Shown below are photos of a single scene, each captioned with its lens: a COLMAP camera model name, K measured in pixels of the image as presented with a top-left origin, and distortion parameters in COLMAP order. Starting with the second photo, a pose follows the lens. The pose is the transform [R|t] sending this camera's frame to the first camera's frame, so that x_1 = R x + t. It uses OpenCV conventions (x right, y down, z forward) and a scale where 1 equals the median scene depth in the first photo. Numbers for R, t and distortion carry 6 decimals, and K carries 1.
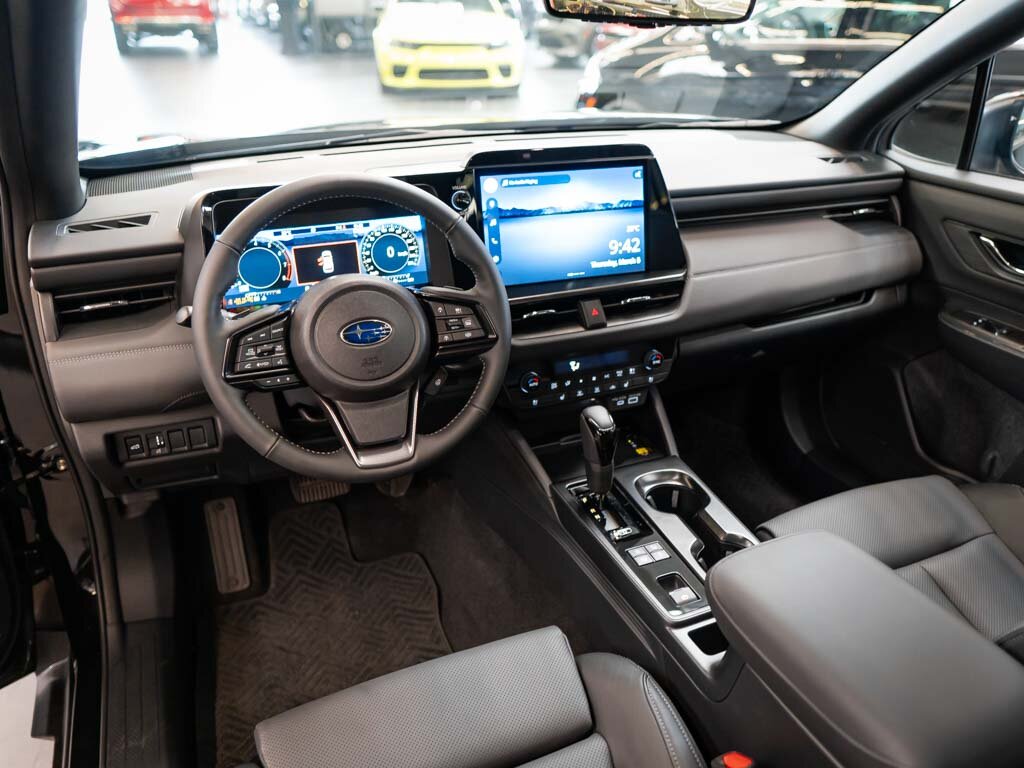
lens RADIAL K [[828.1, 0, 562.2], [0, 828.1, 385.1], [0, 0, 1]] dist [-0.003959, -0.001475]
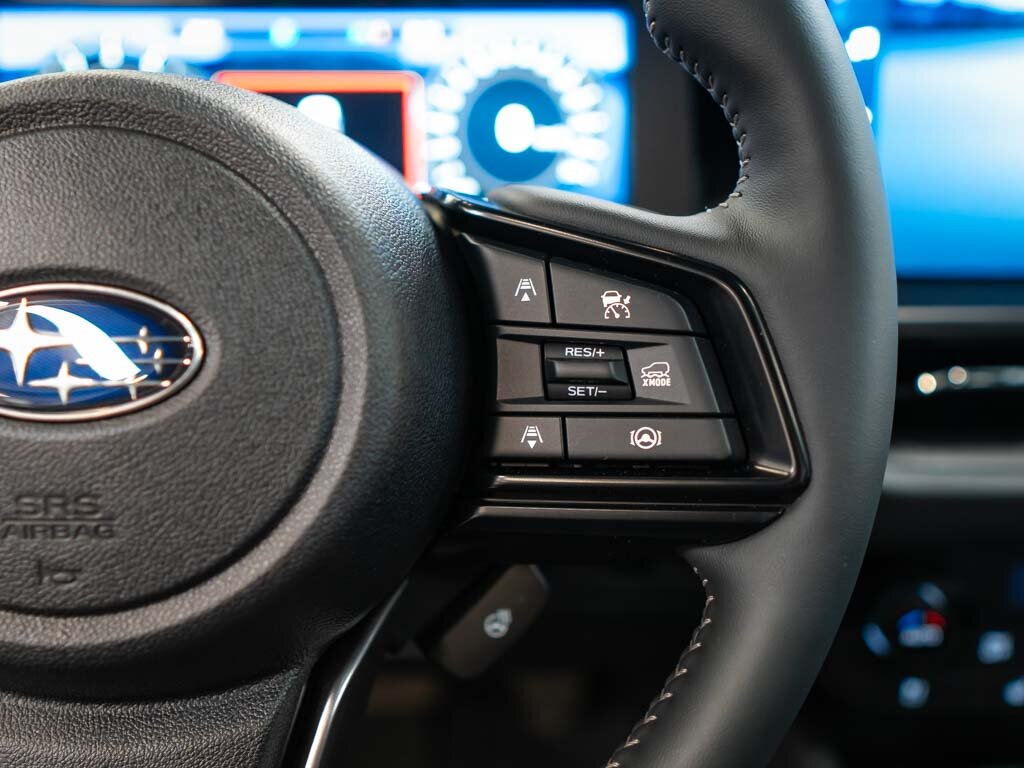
lens RADIAL K [[955.2, 0, 513.4], [0, 955.2, 439.4], [0, 0, 1]] dist [0.010254, 0.006706]
pose [[0.914482, 0.159520, -0.371856, -0.050810], [-0.160453, 0.986627, 0.028654, -0.052090], [0.371454, 0.033462, 0.927848, 0.661107]]
